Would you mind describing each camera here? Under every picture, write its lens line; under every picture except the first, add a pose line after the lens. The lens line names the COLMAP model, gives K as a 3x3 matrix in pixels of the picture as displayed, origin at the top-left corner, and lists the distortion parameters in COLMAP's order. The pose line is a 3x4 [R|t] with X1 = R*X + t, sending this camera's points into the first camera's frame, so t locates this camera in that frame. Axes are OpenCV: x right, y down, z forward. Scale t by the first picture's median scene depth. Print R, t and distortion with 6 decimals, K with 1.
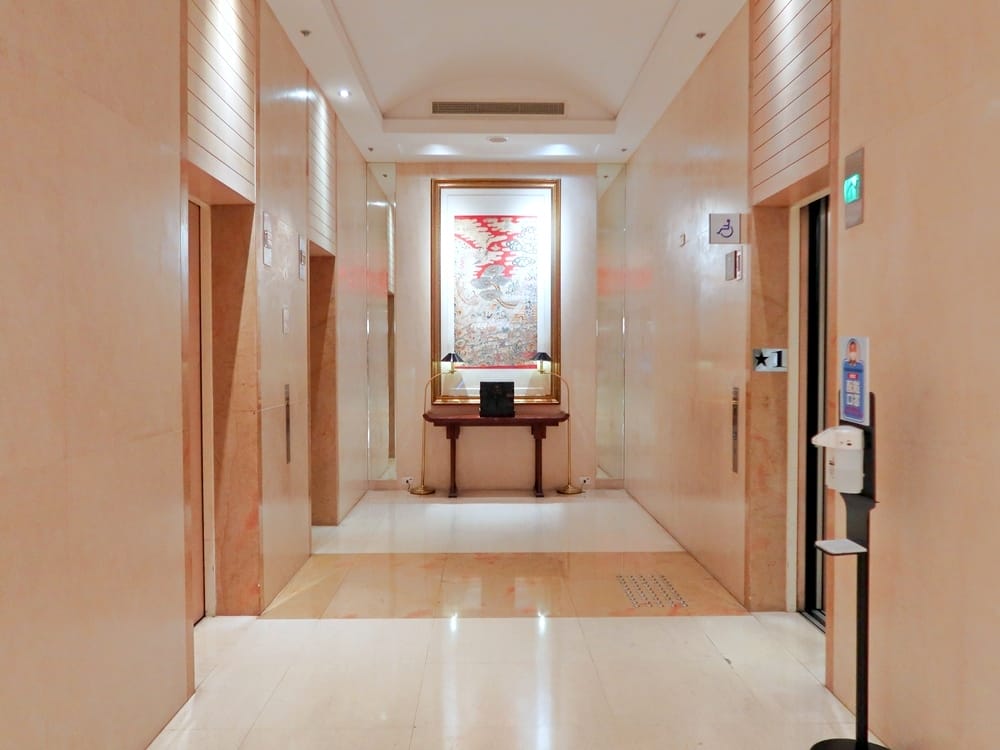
lens RADIAL K [[789.7, 0, 499.7], [0, 789.7, 371.6], [0, 0, 1]] dist [-0.039094, -0.000090]
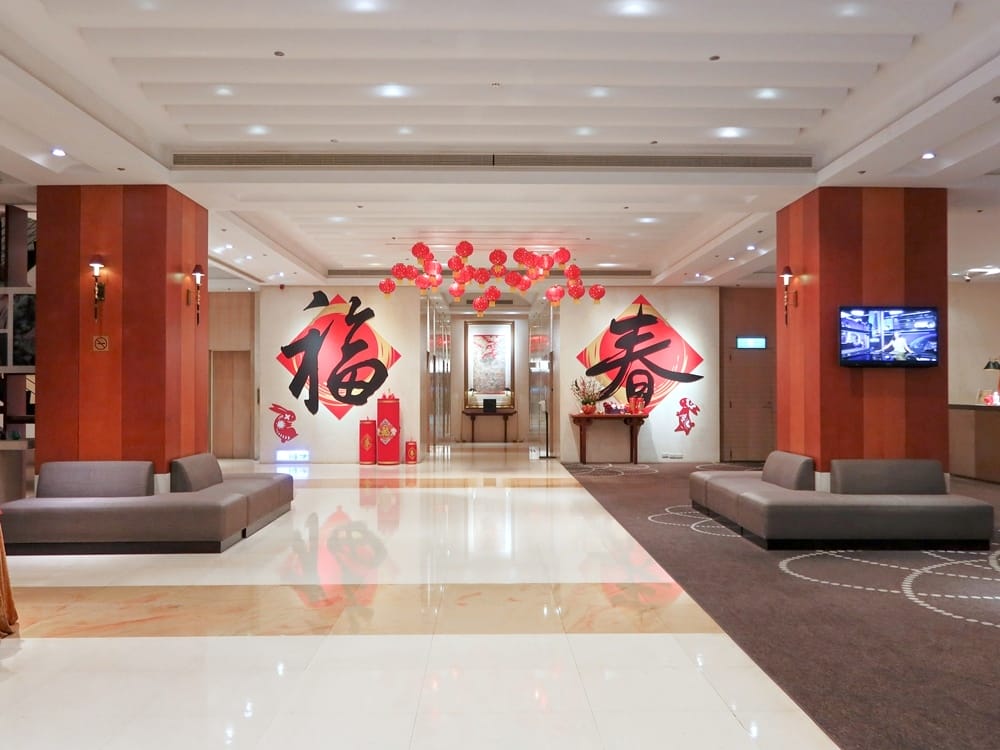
lens RADIAL K [[894.2, 0, 501.2], [0, 894.2, 377.7], [0, 0, 1]] dist [-0.012113, -0.004640]
pose [[0.999999, -0.000574, -0.001571, 0.038637], [0.000513, 0.999244, -0.038863, 0.056711], [0.001592, 0.038862, 0.999243, -1.938491]]
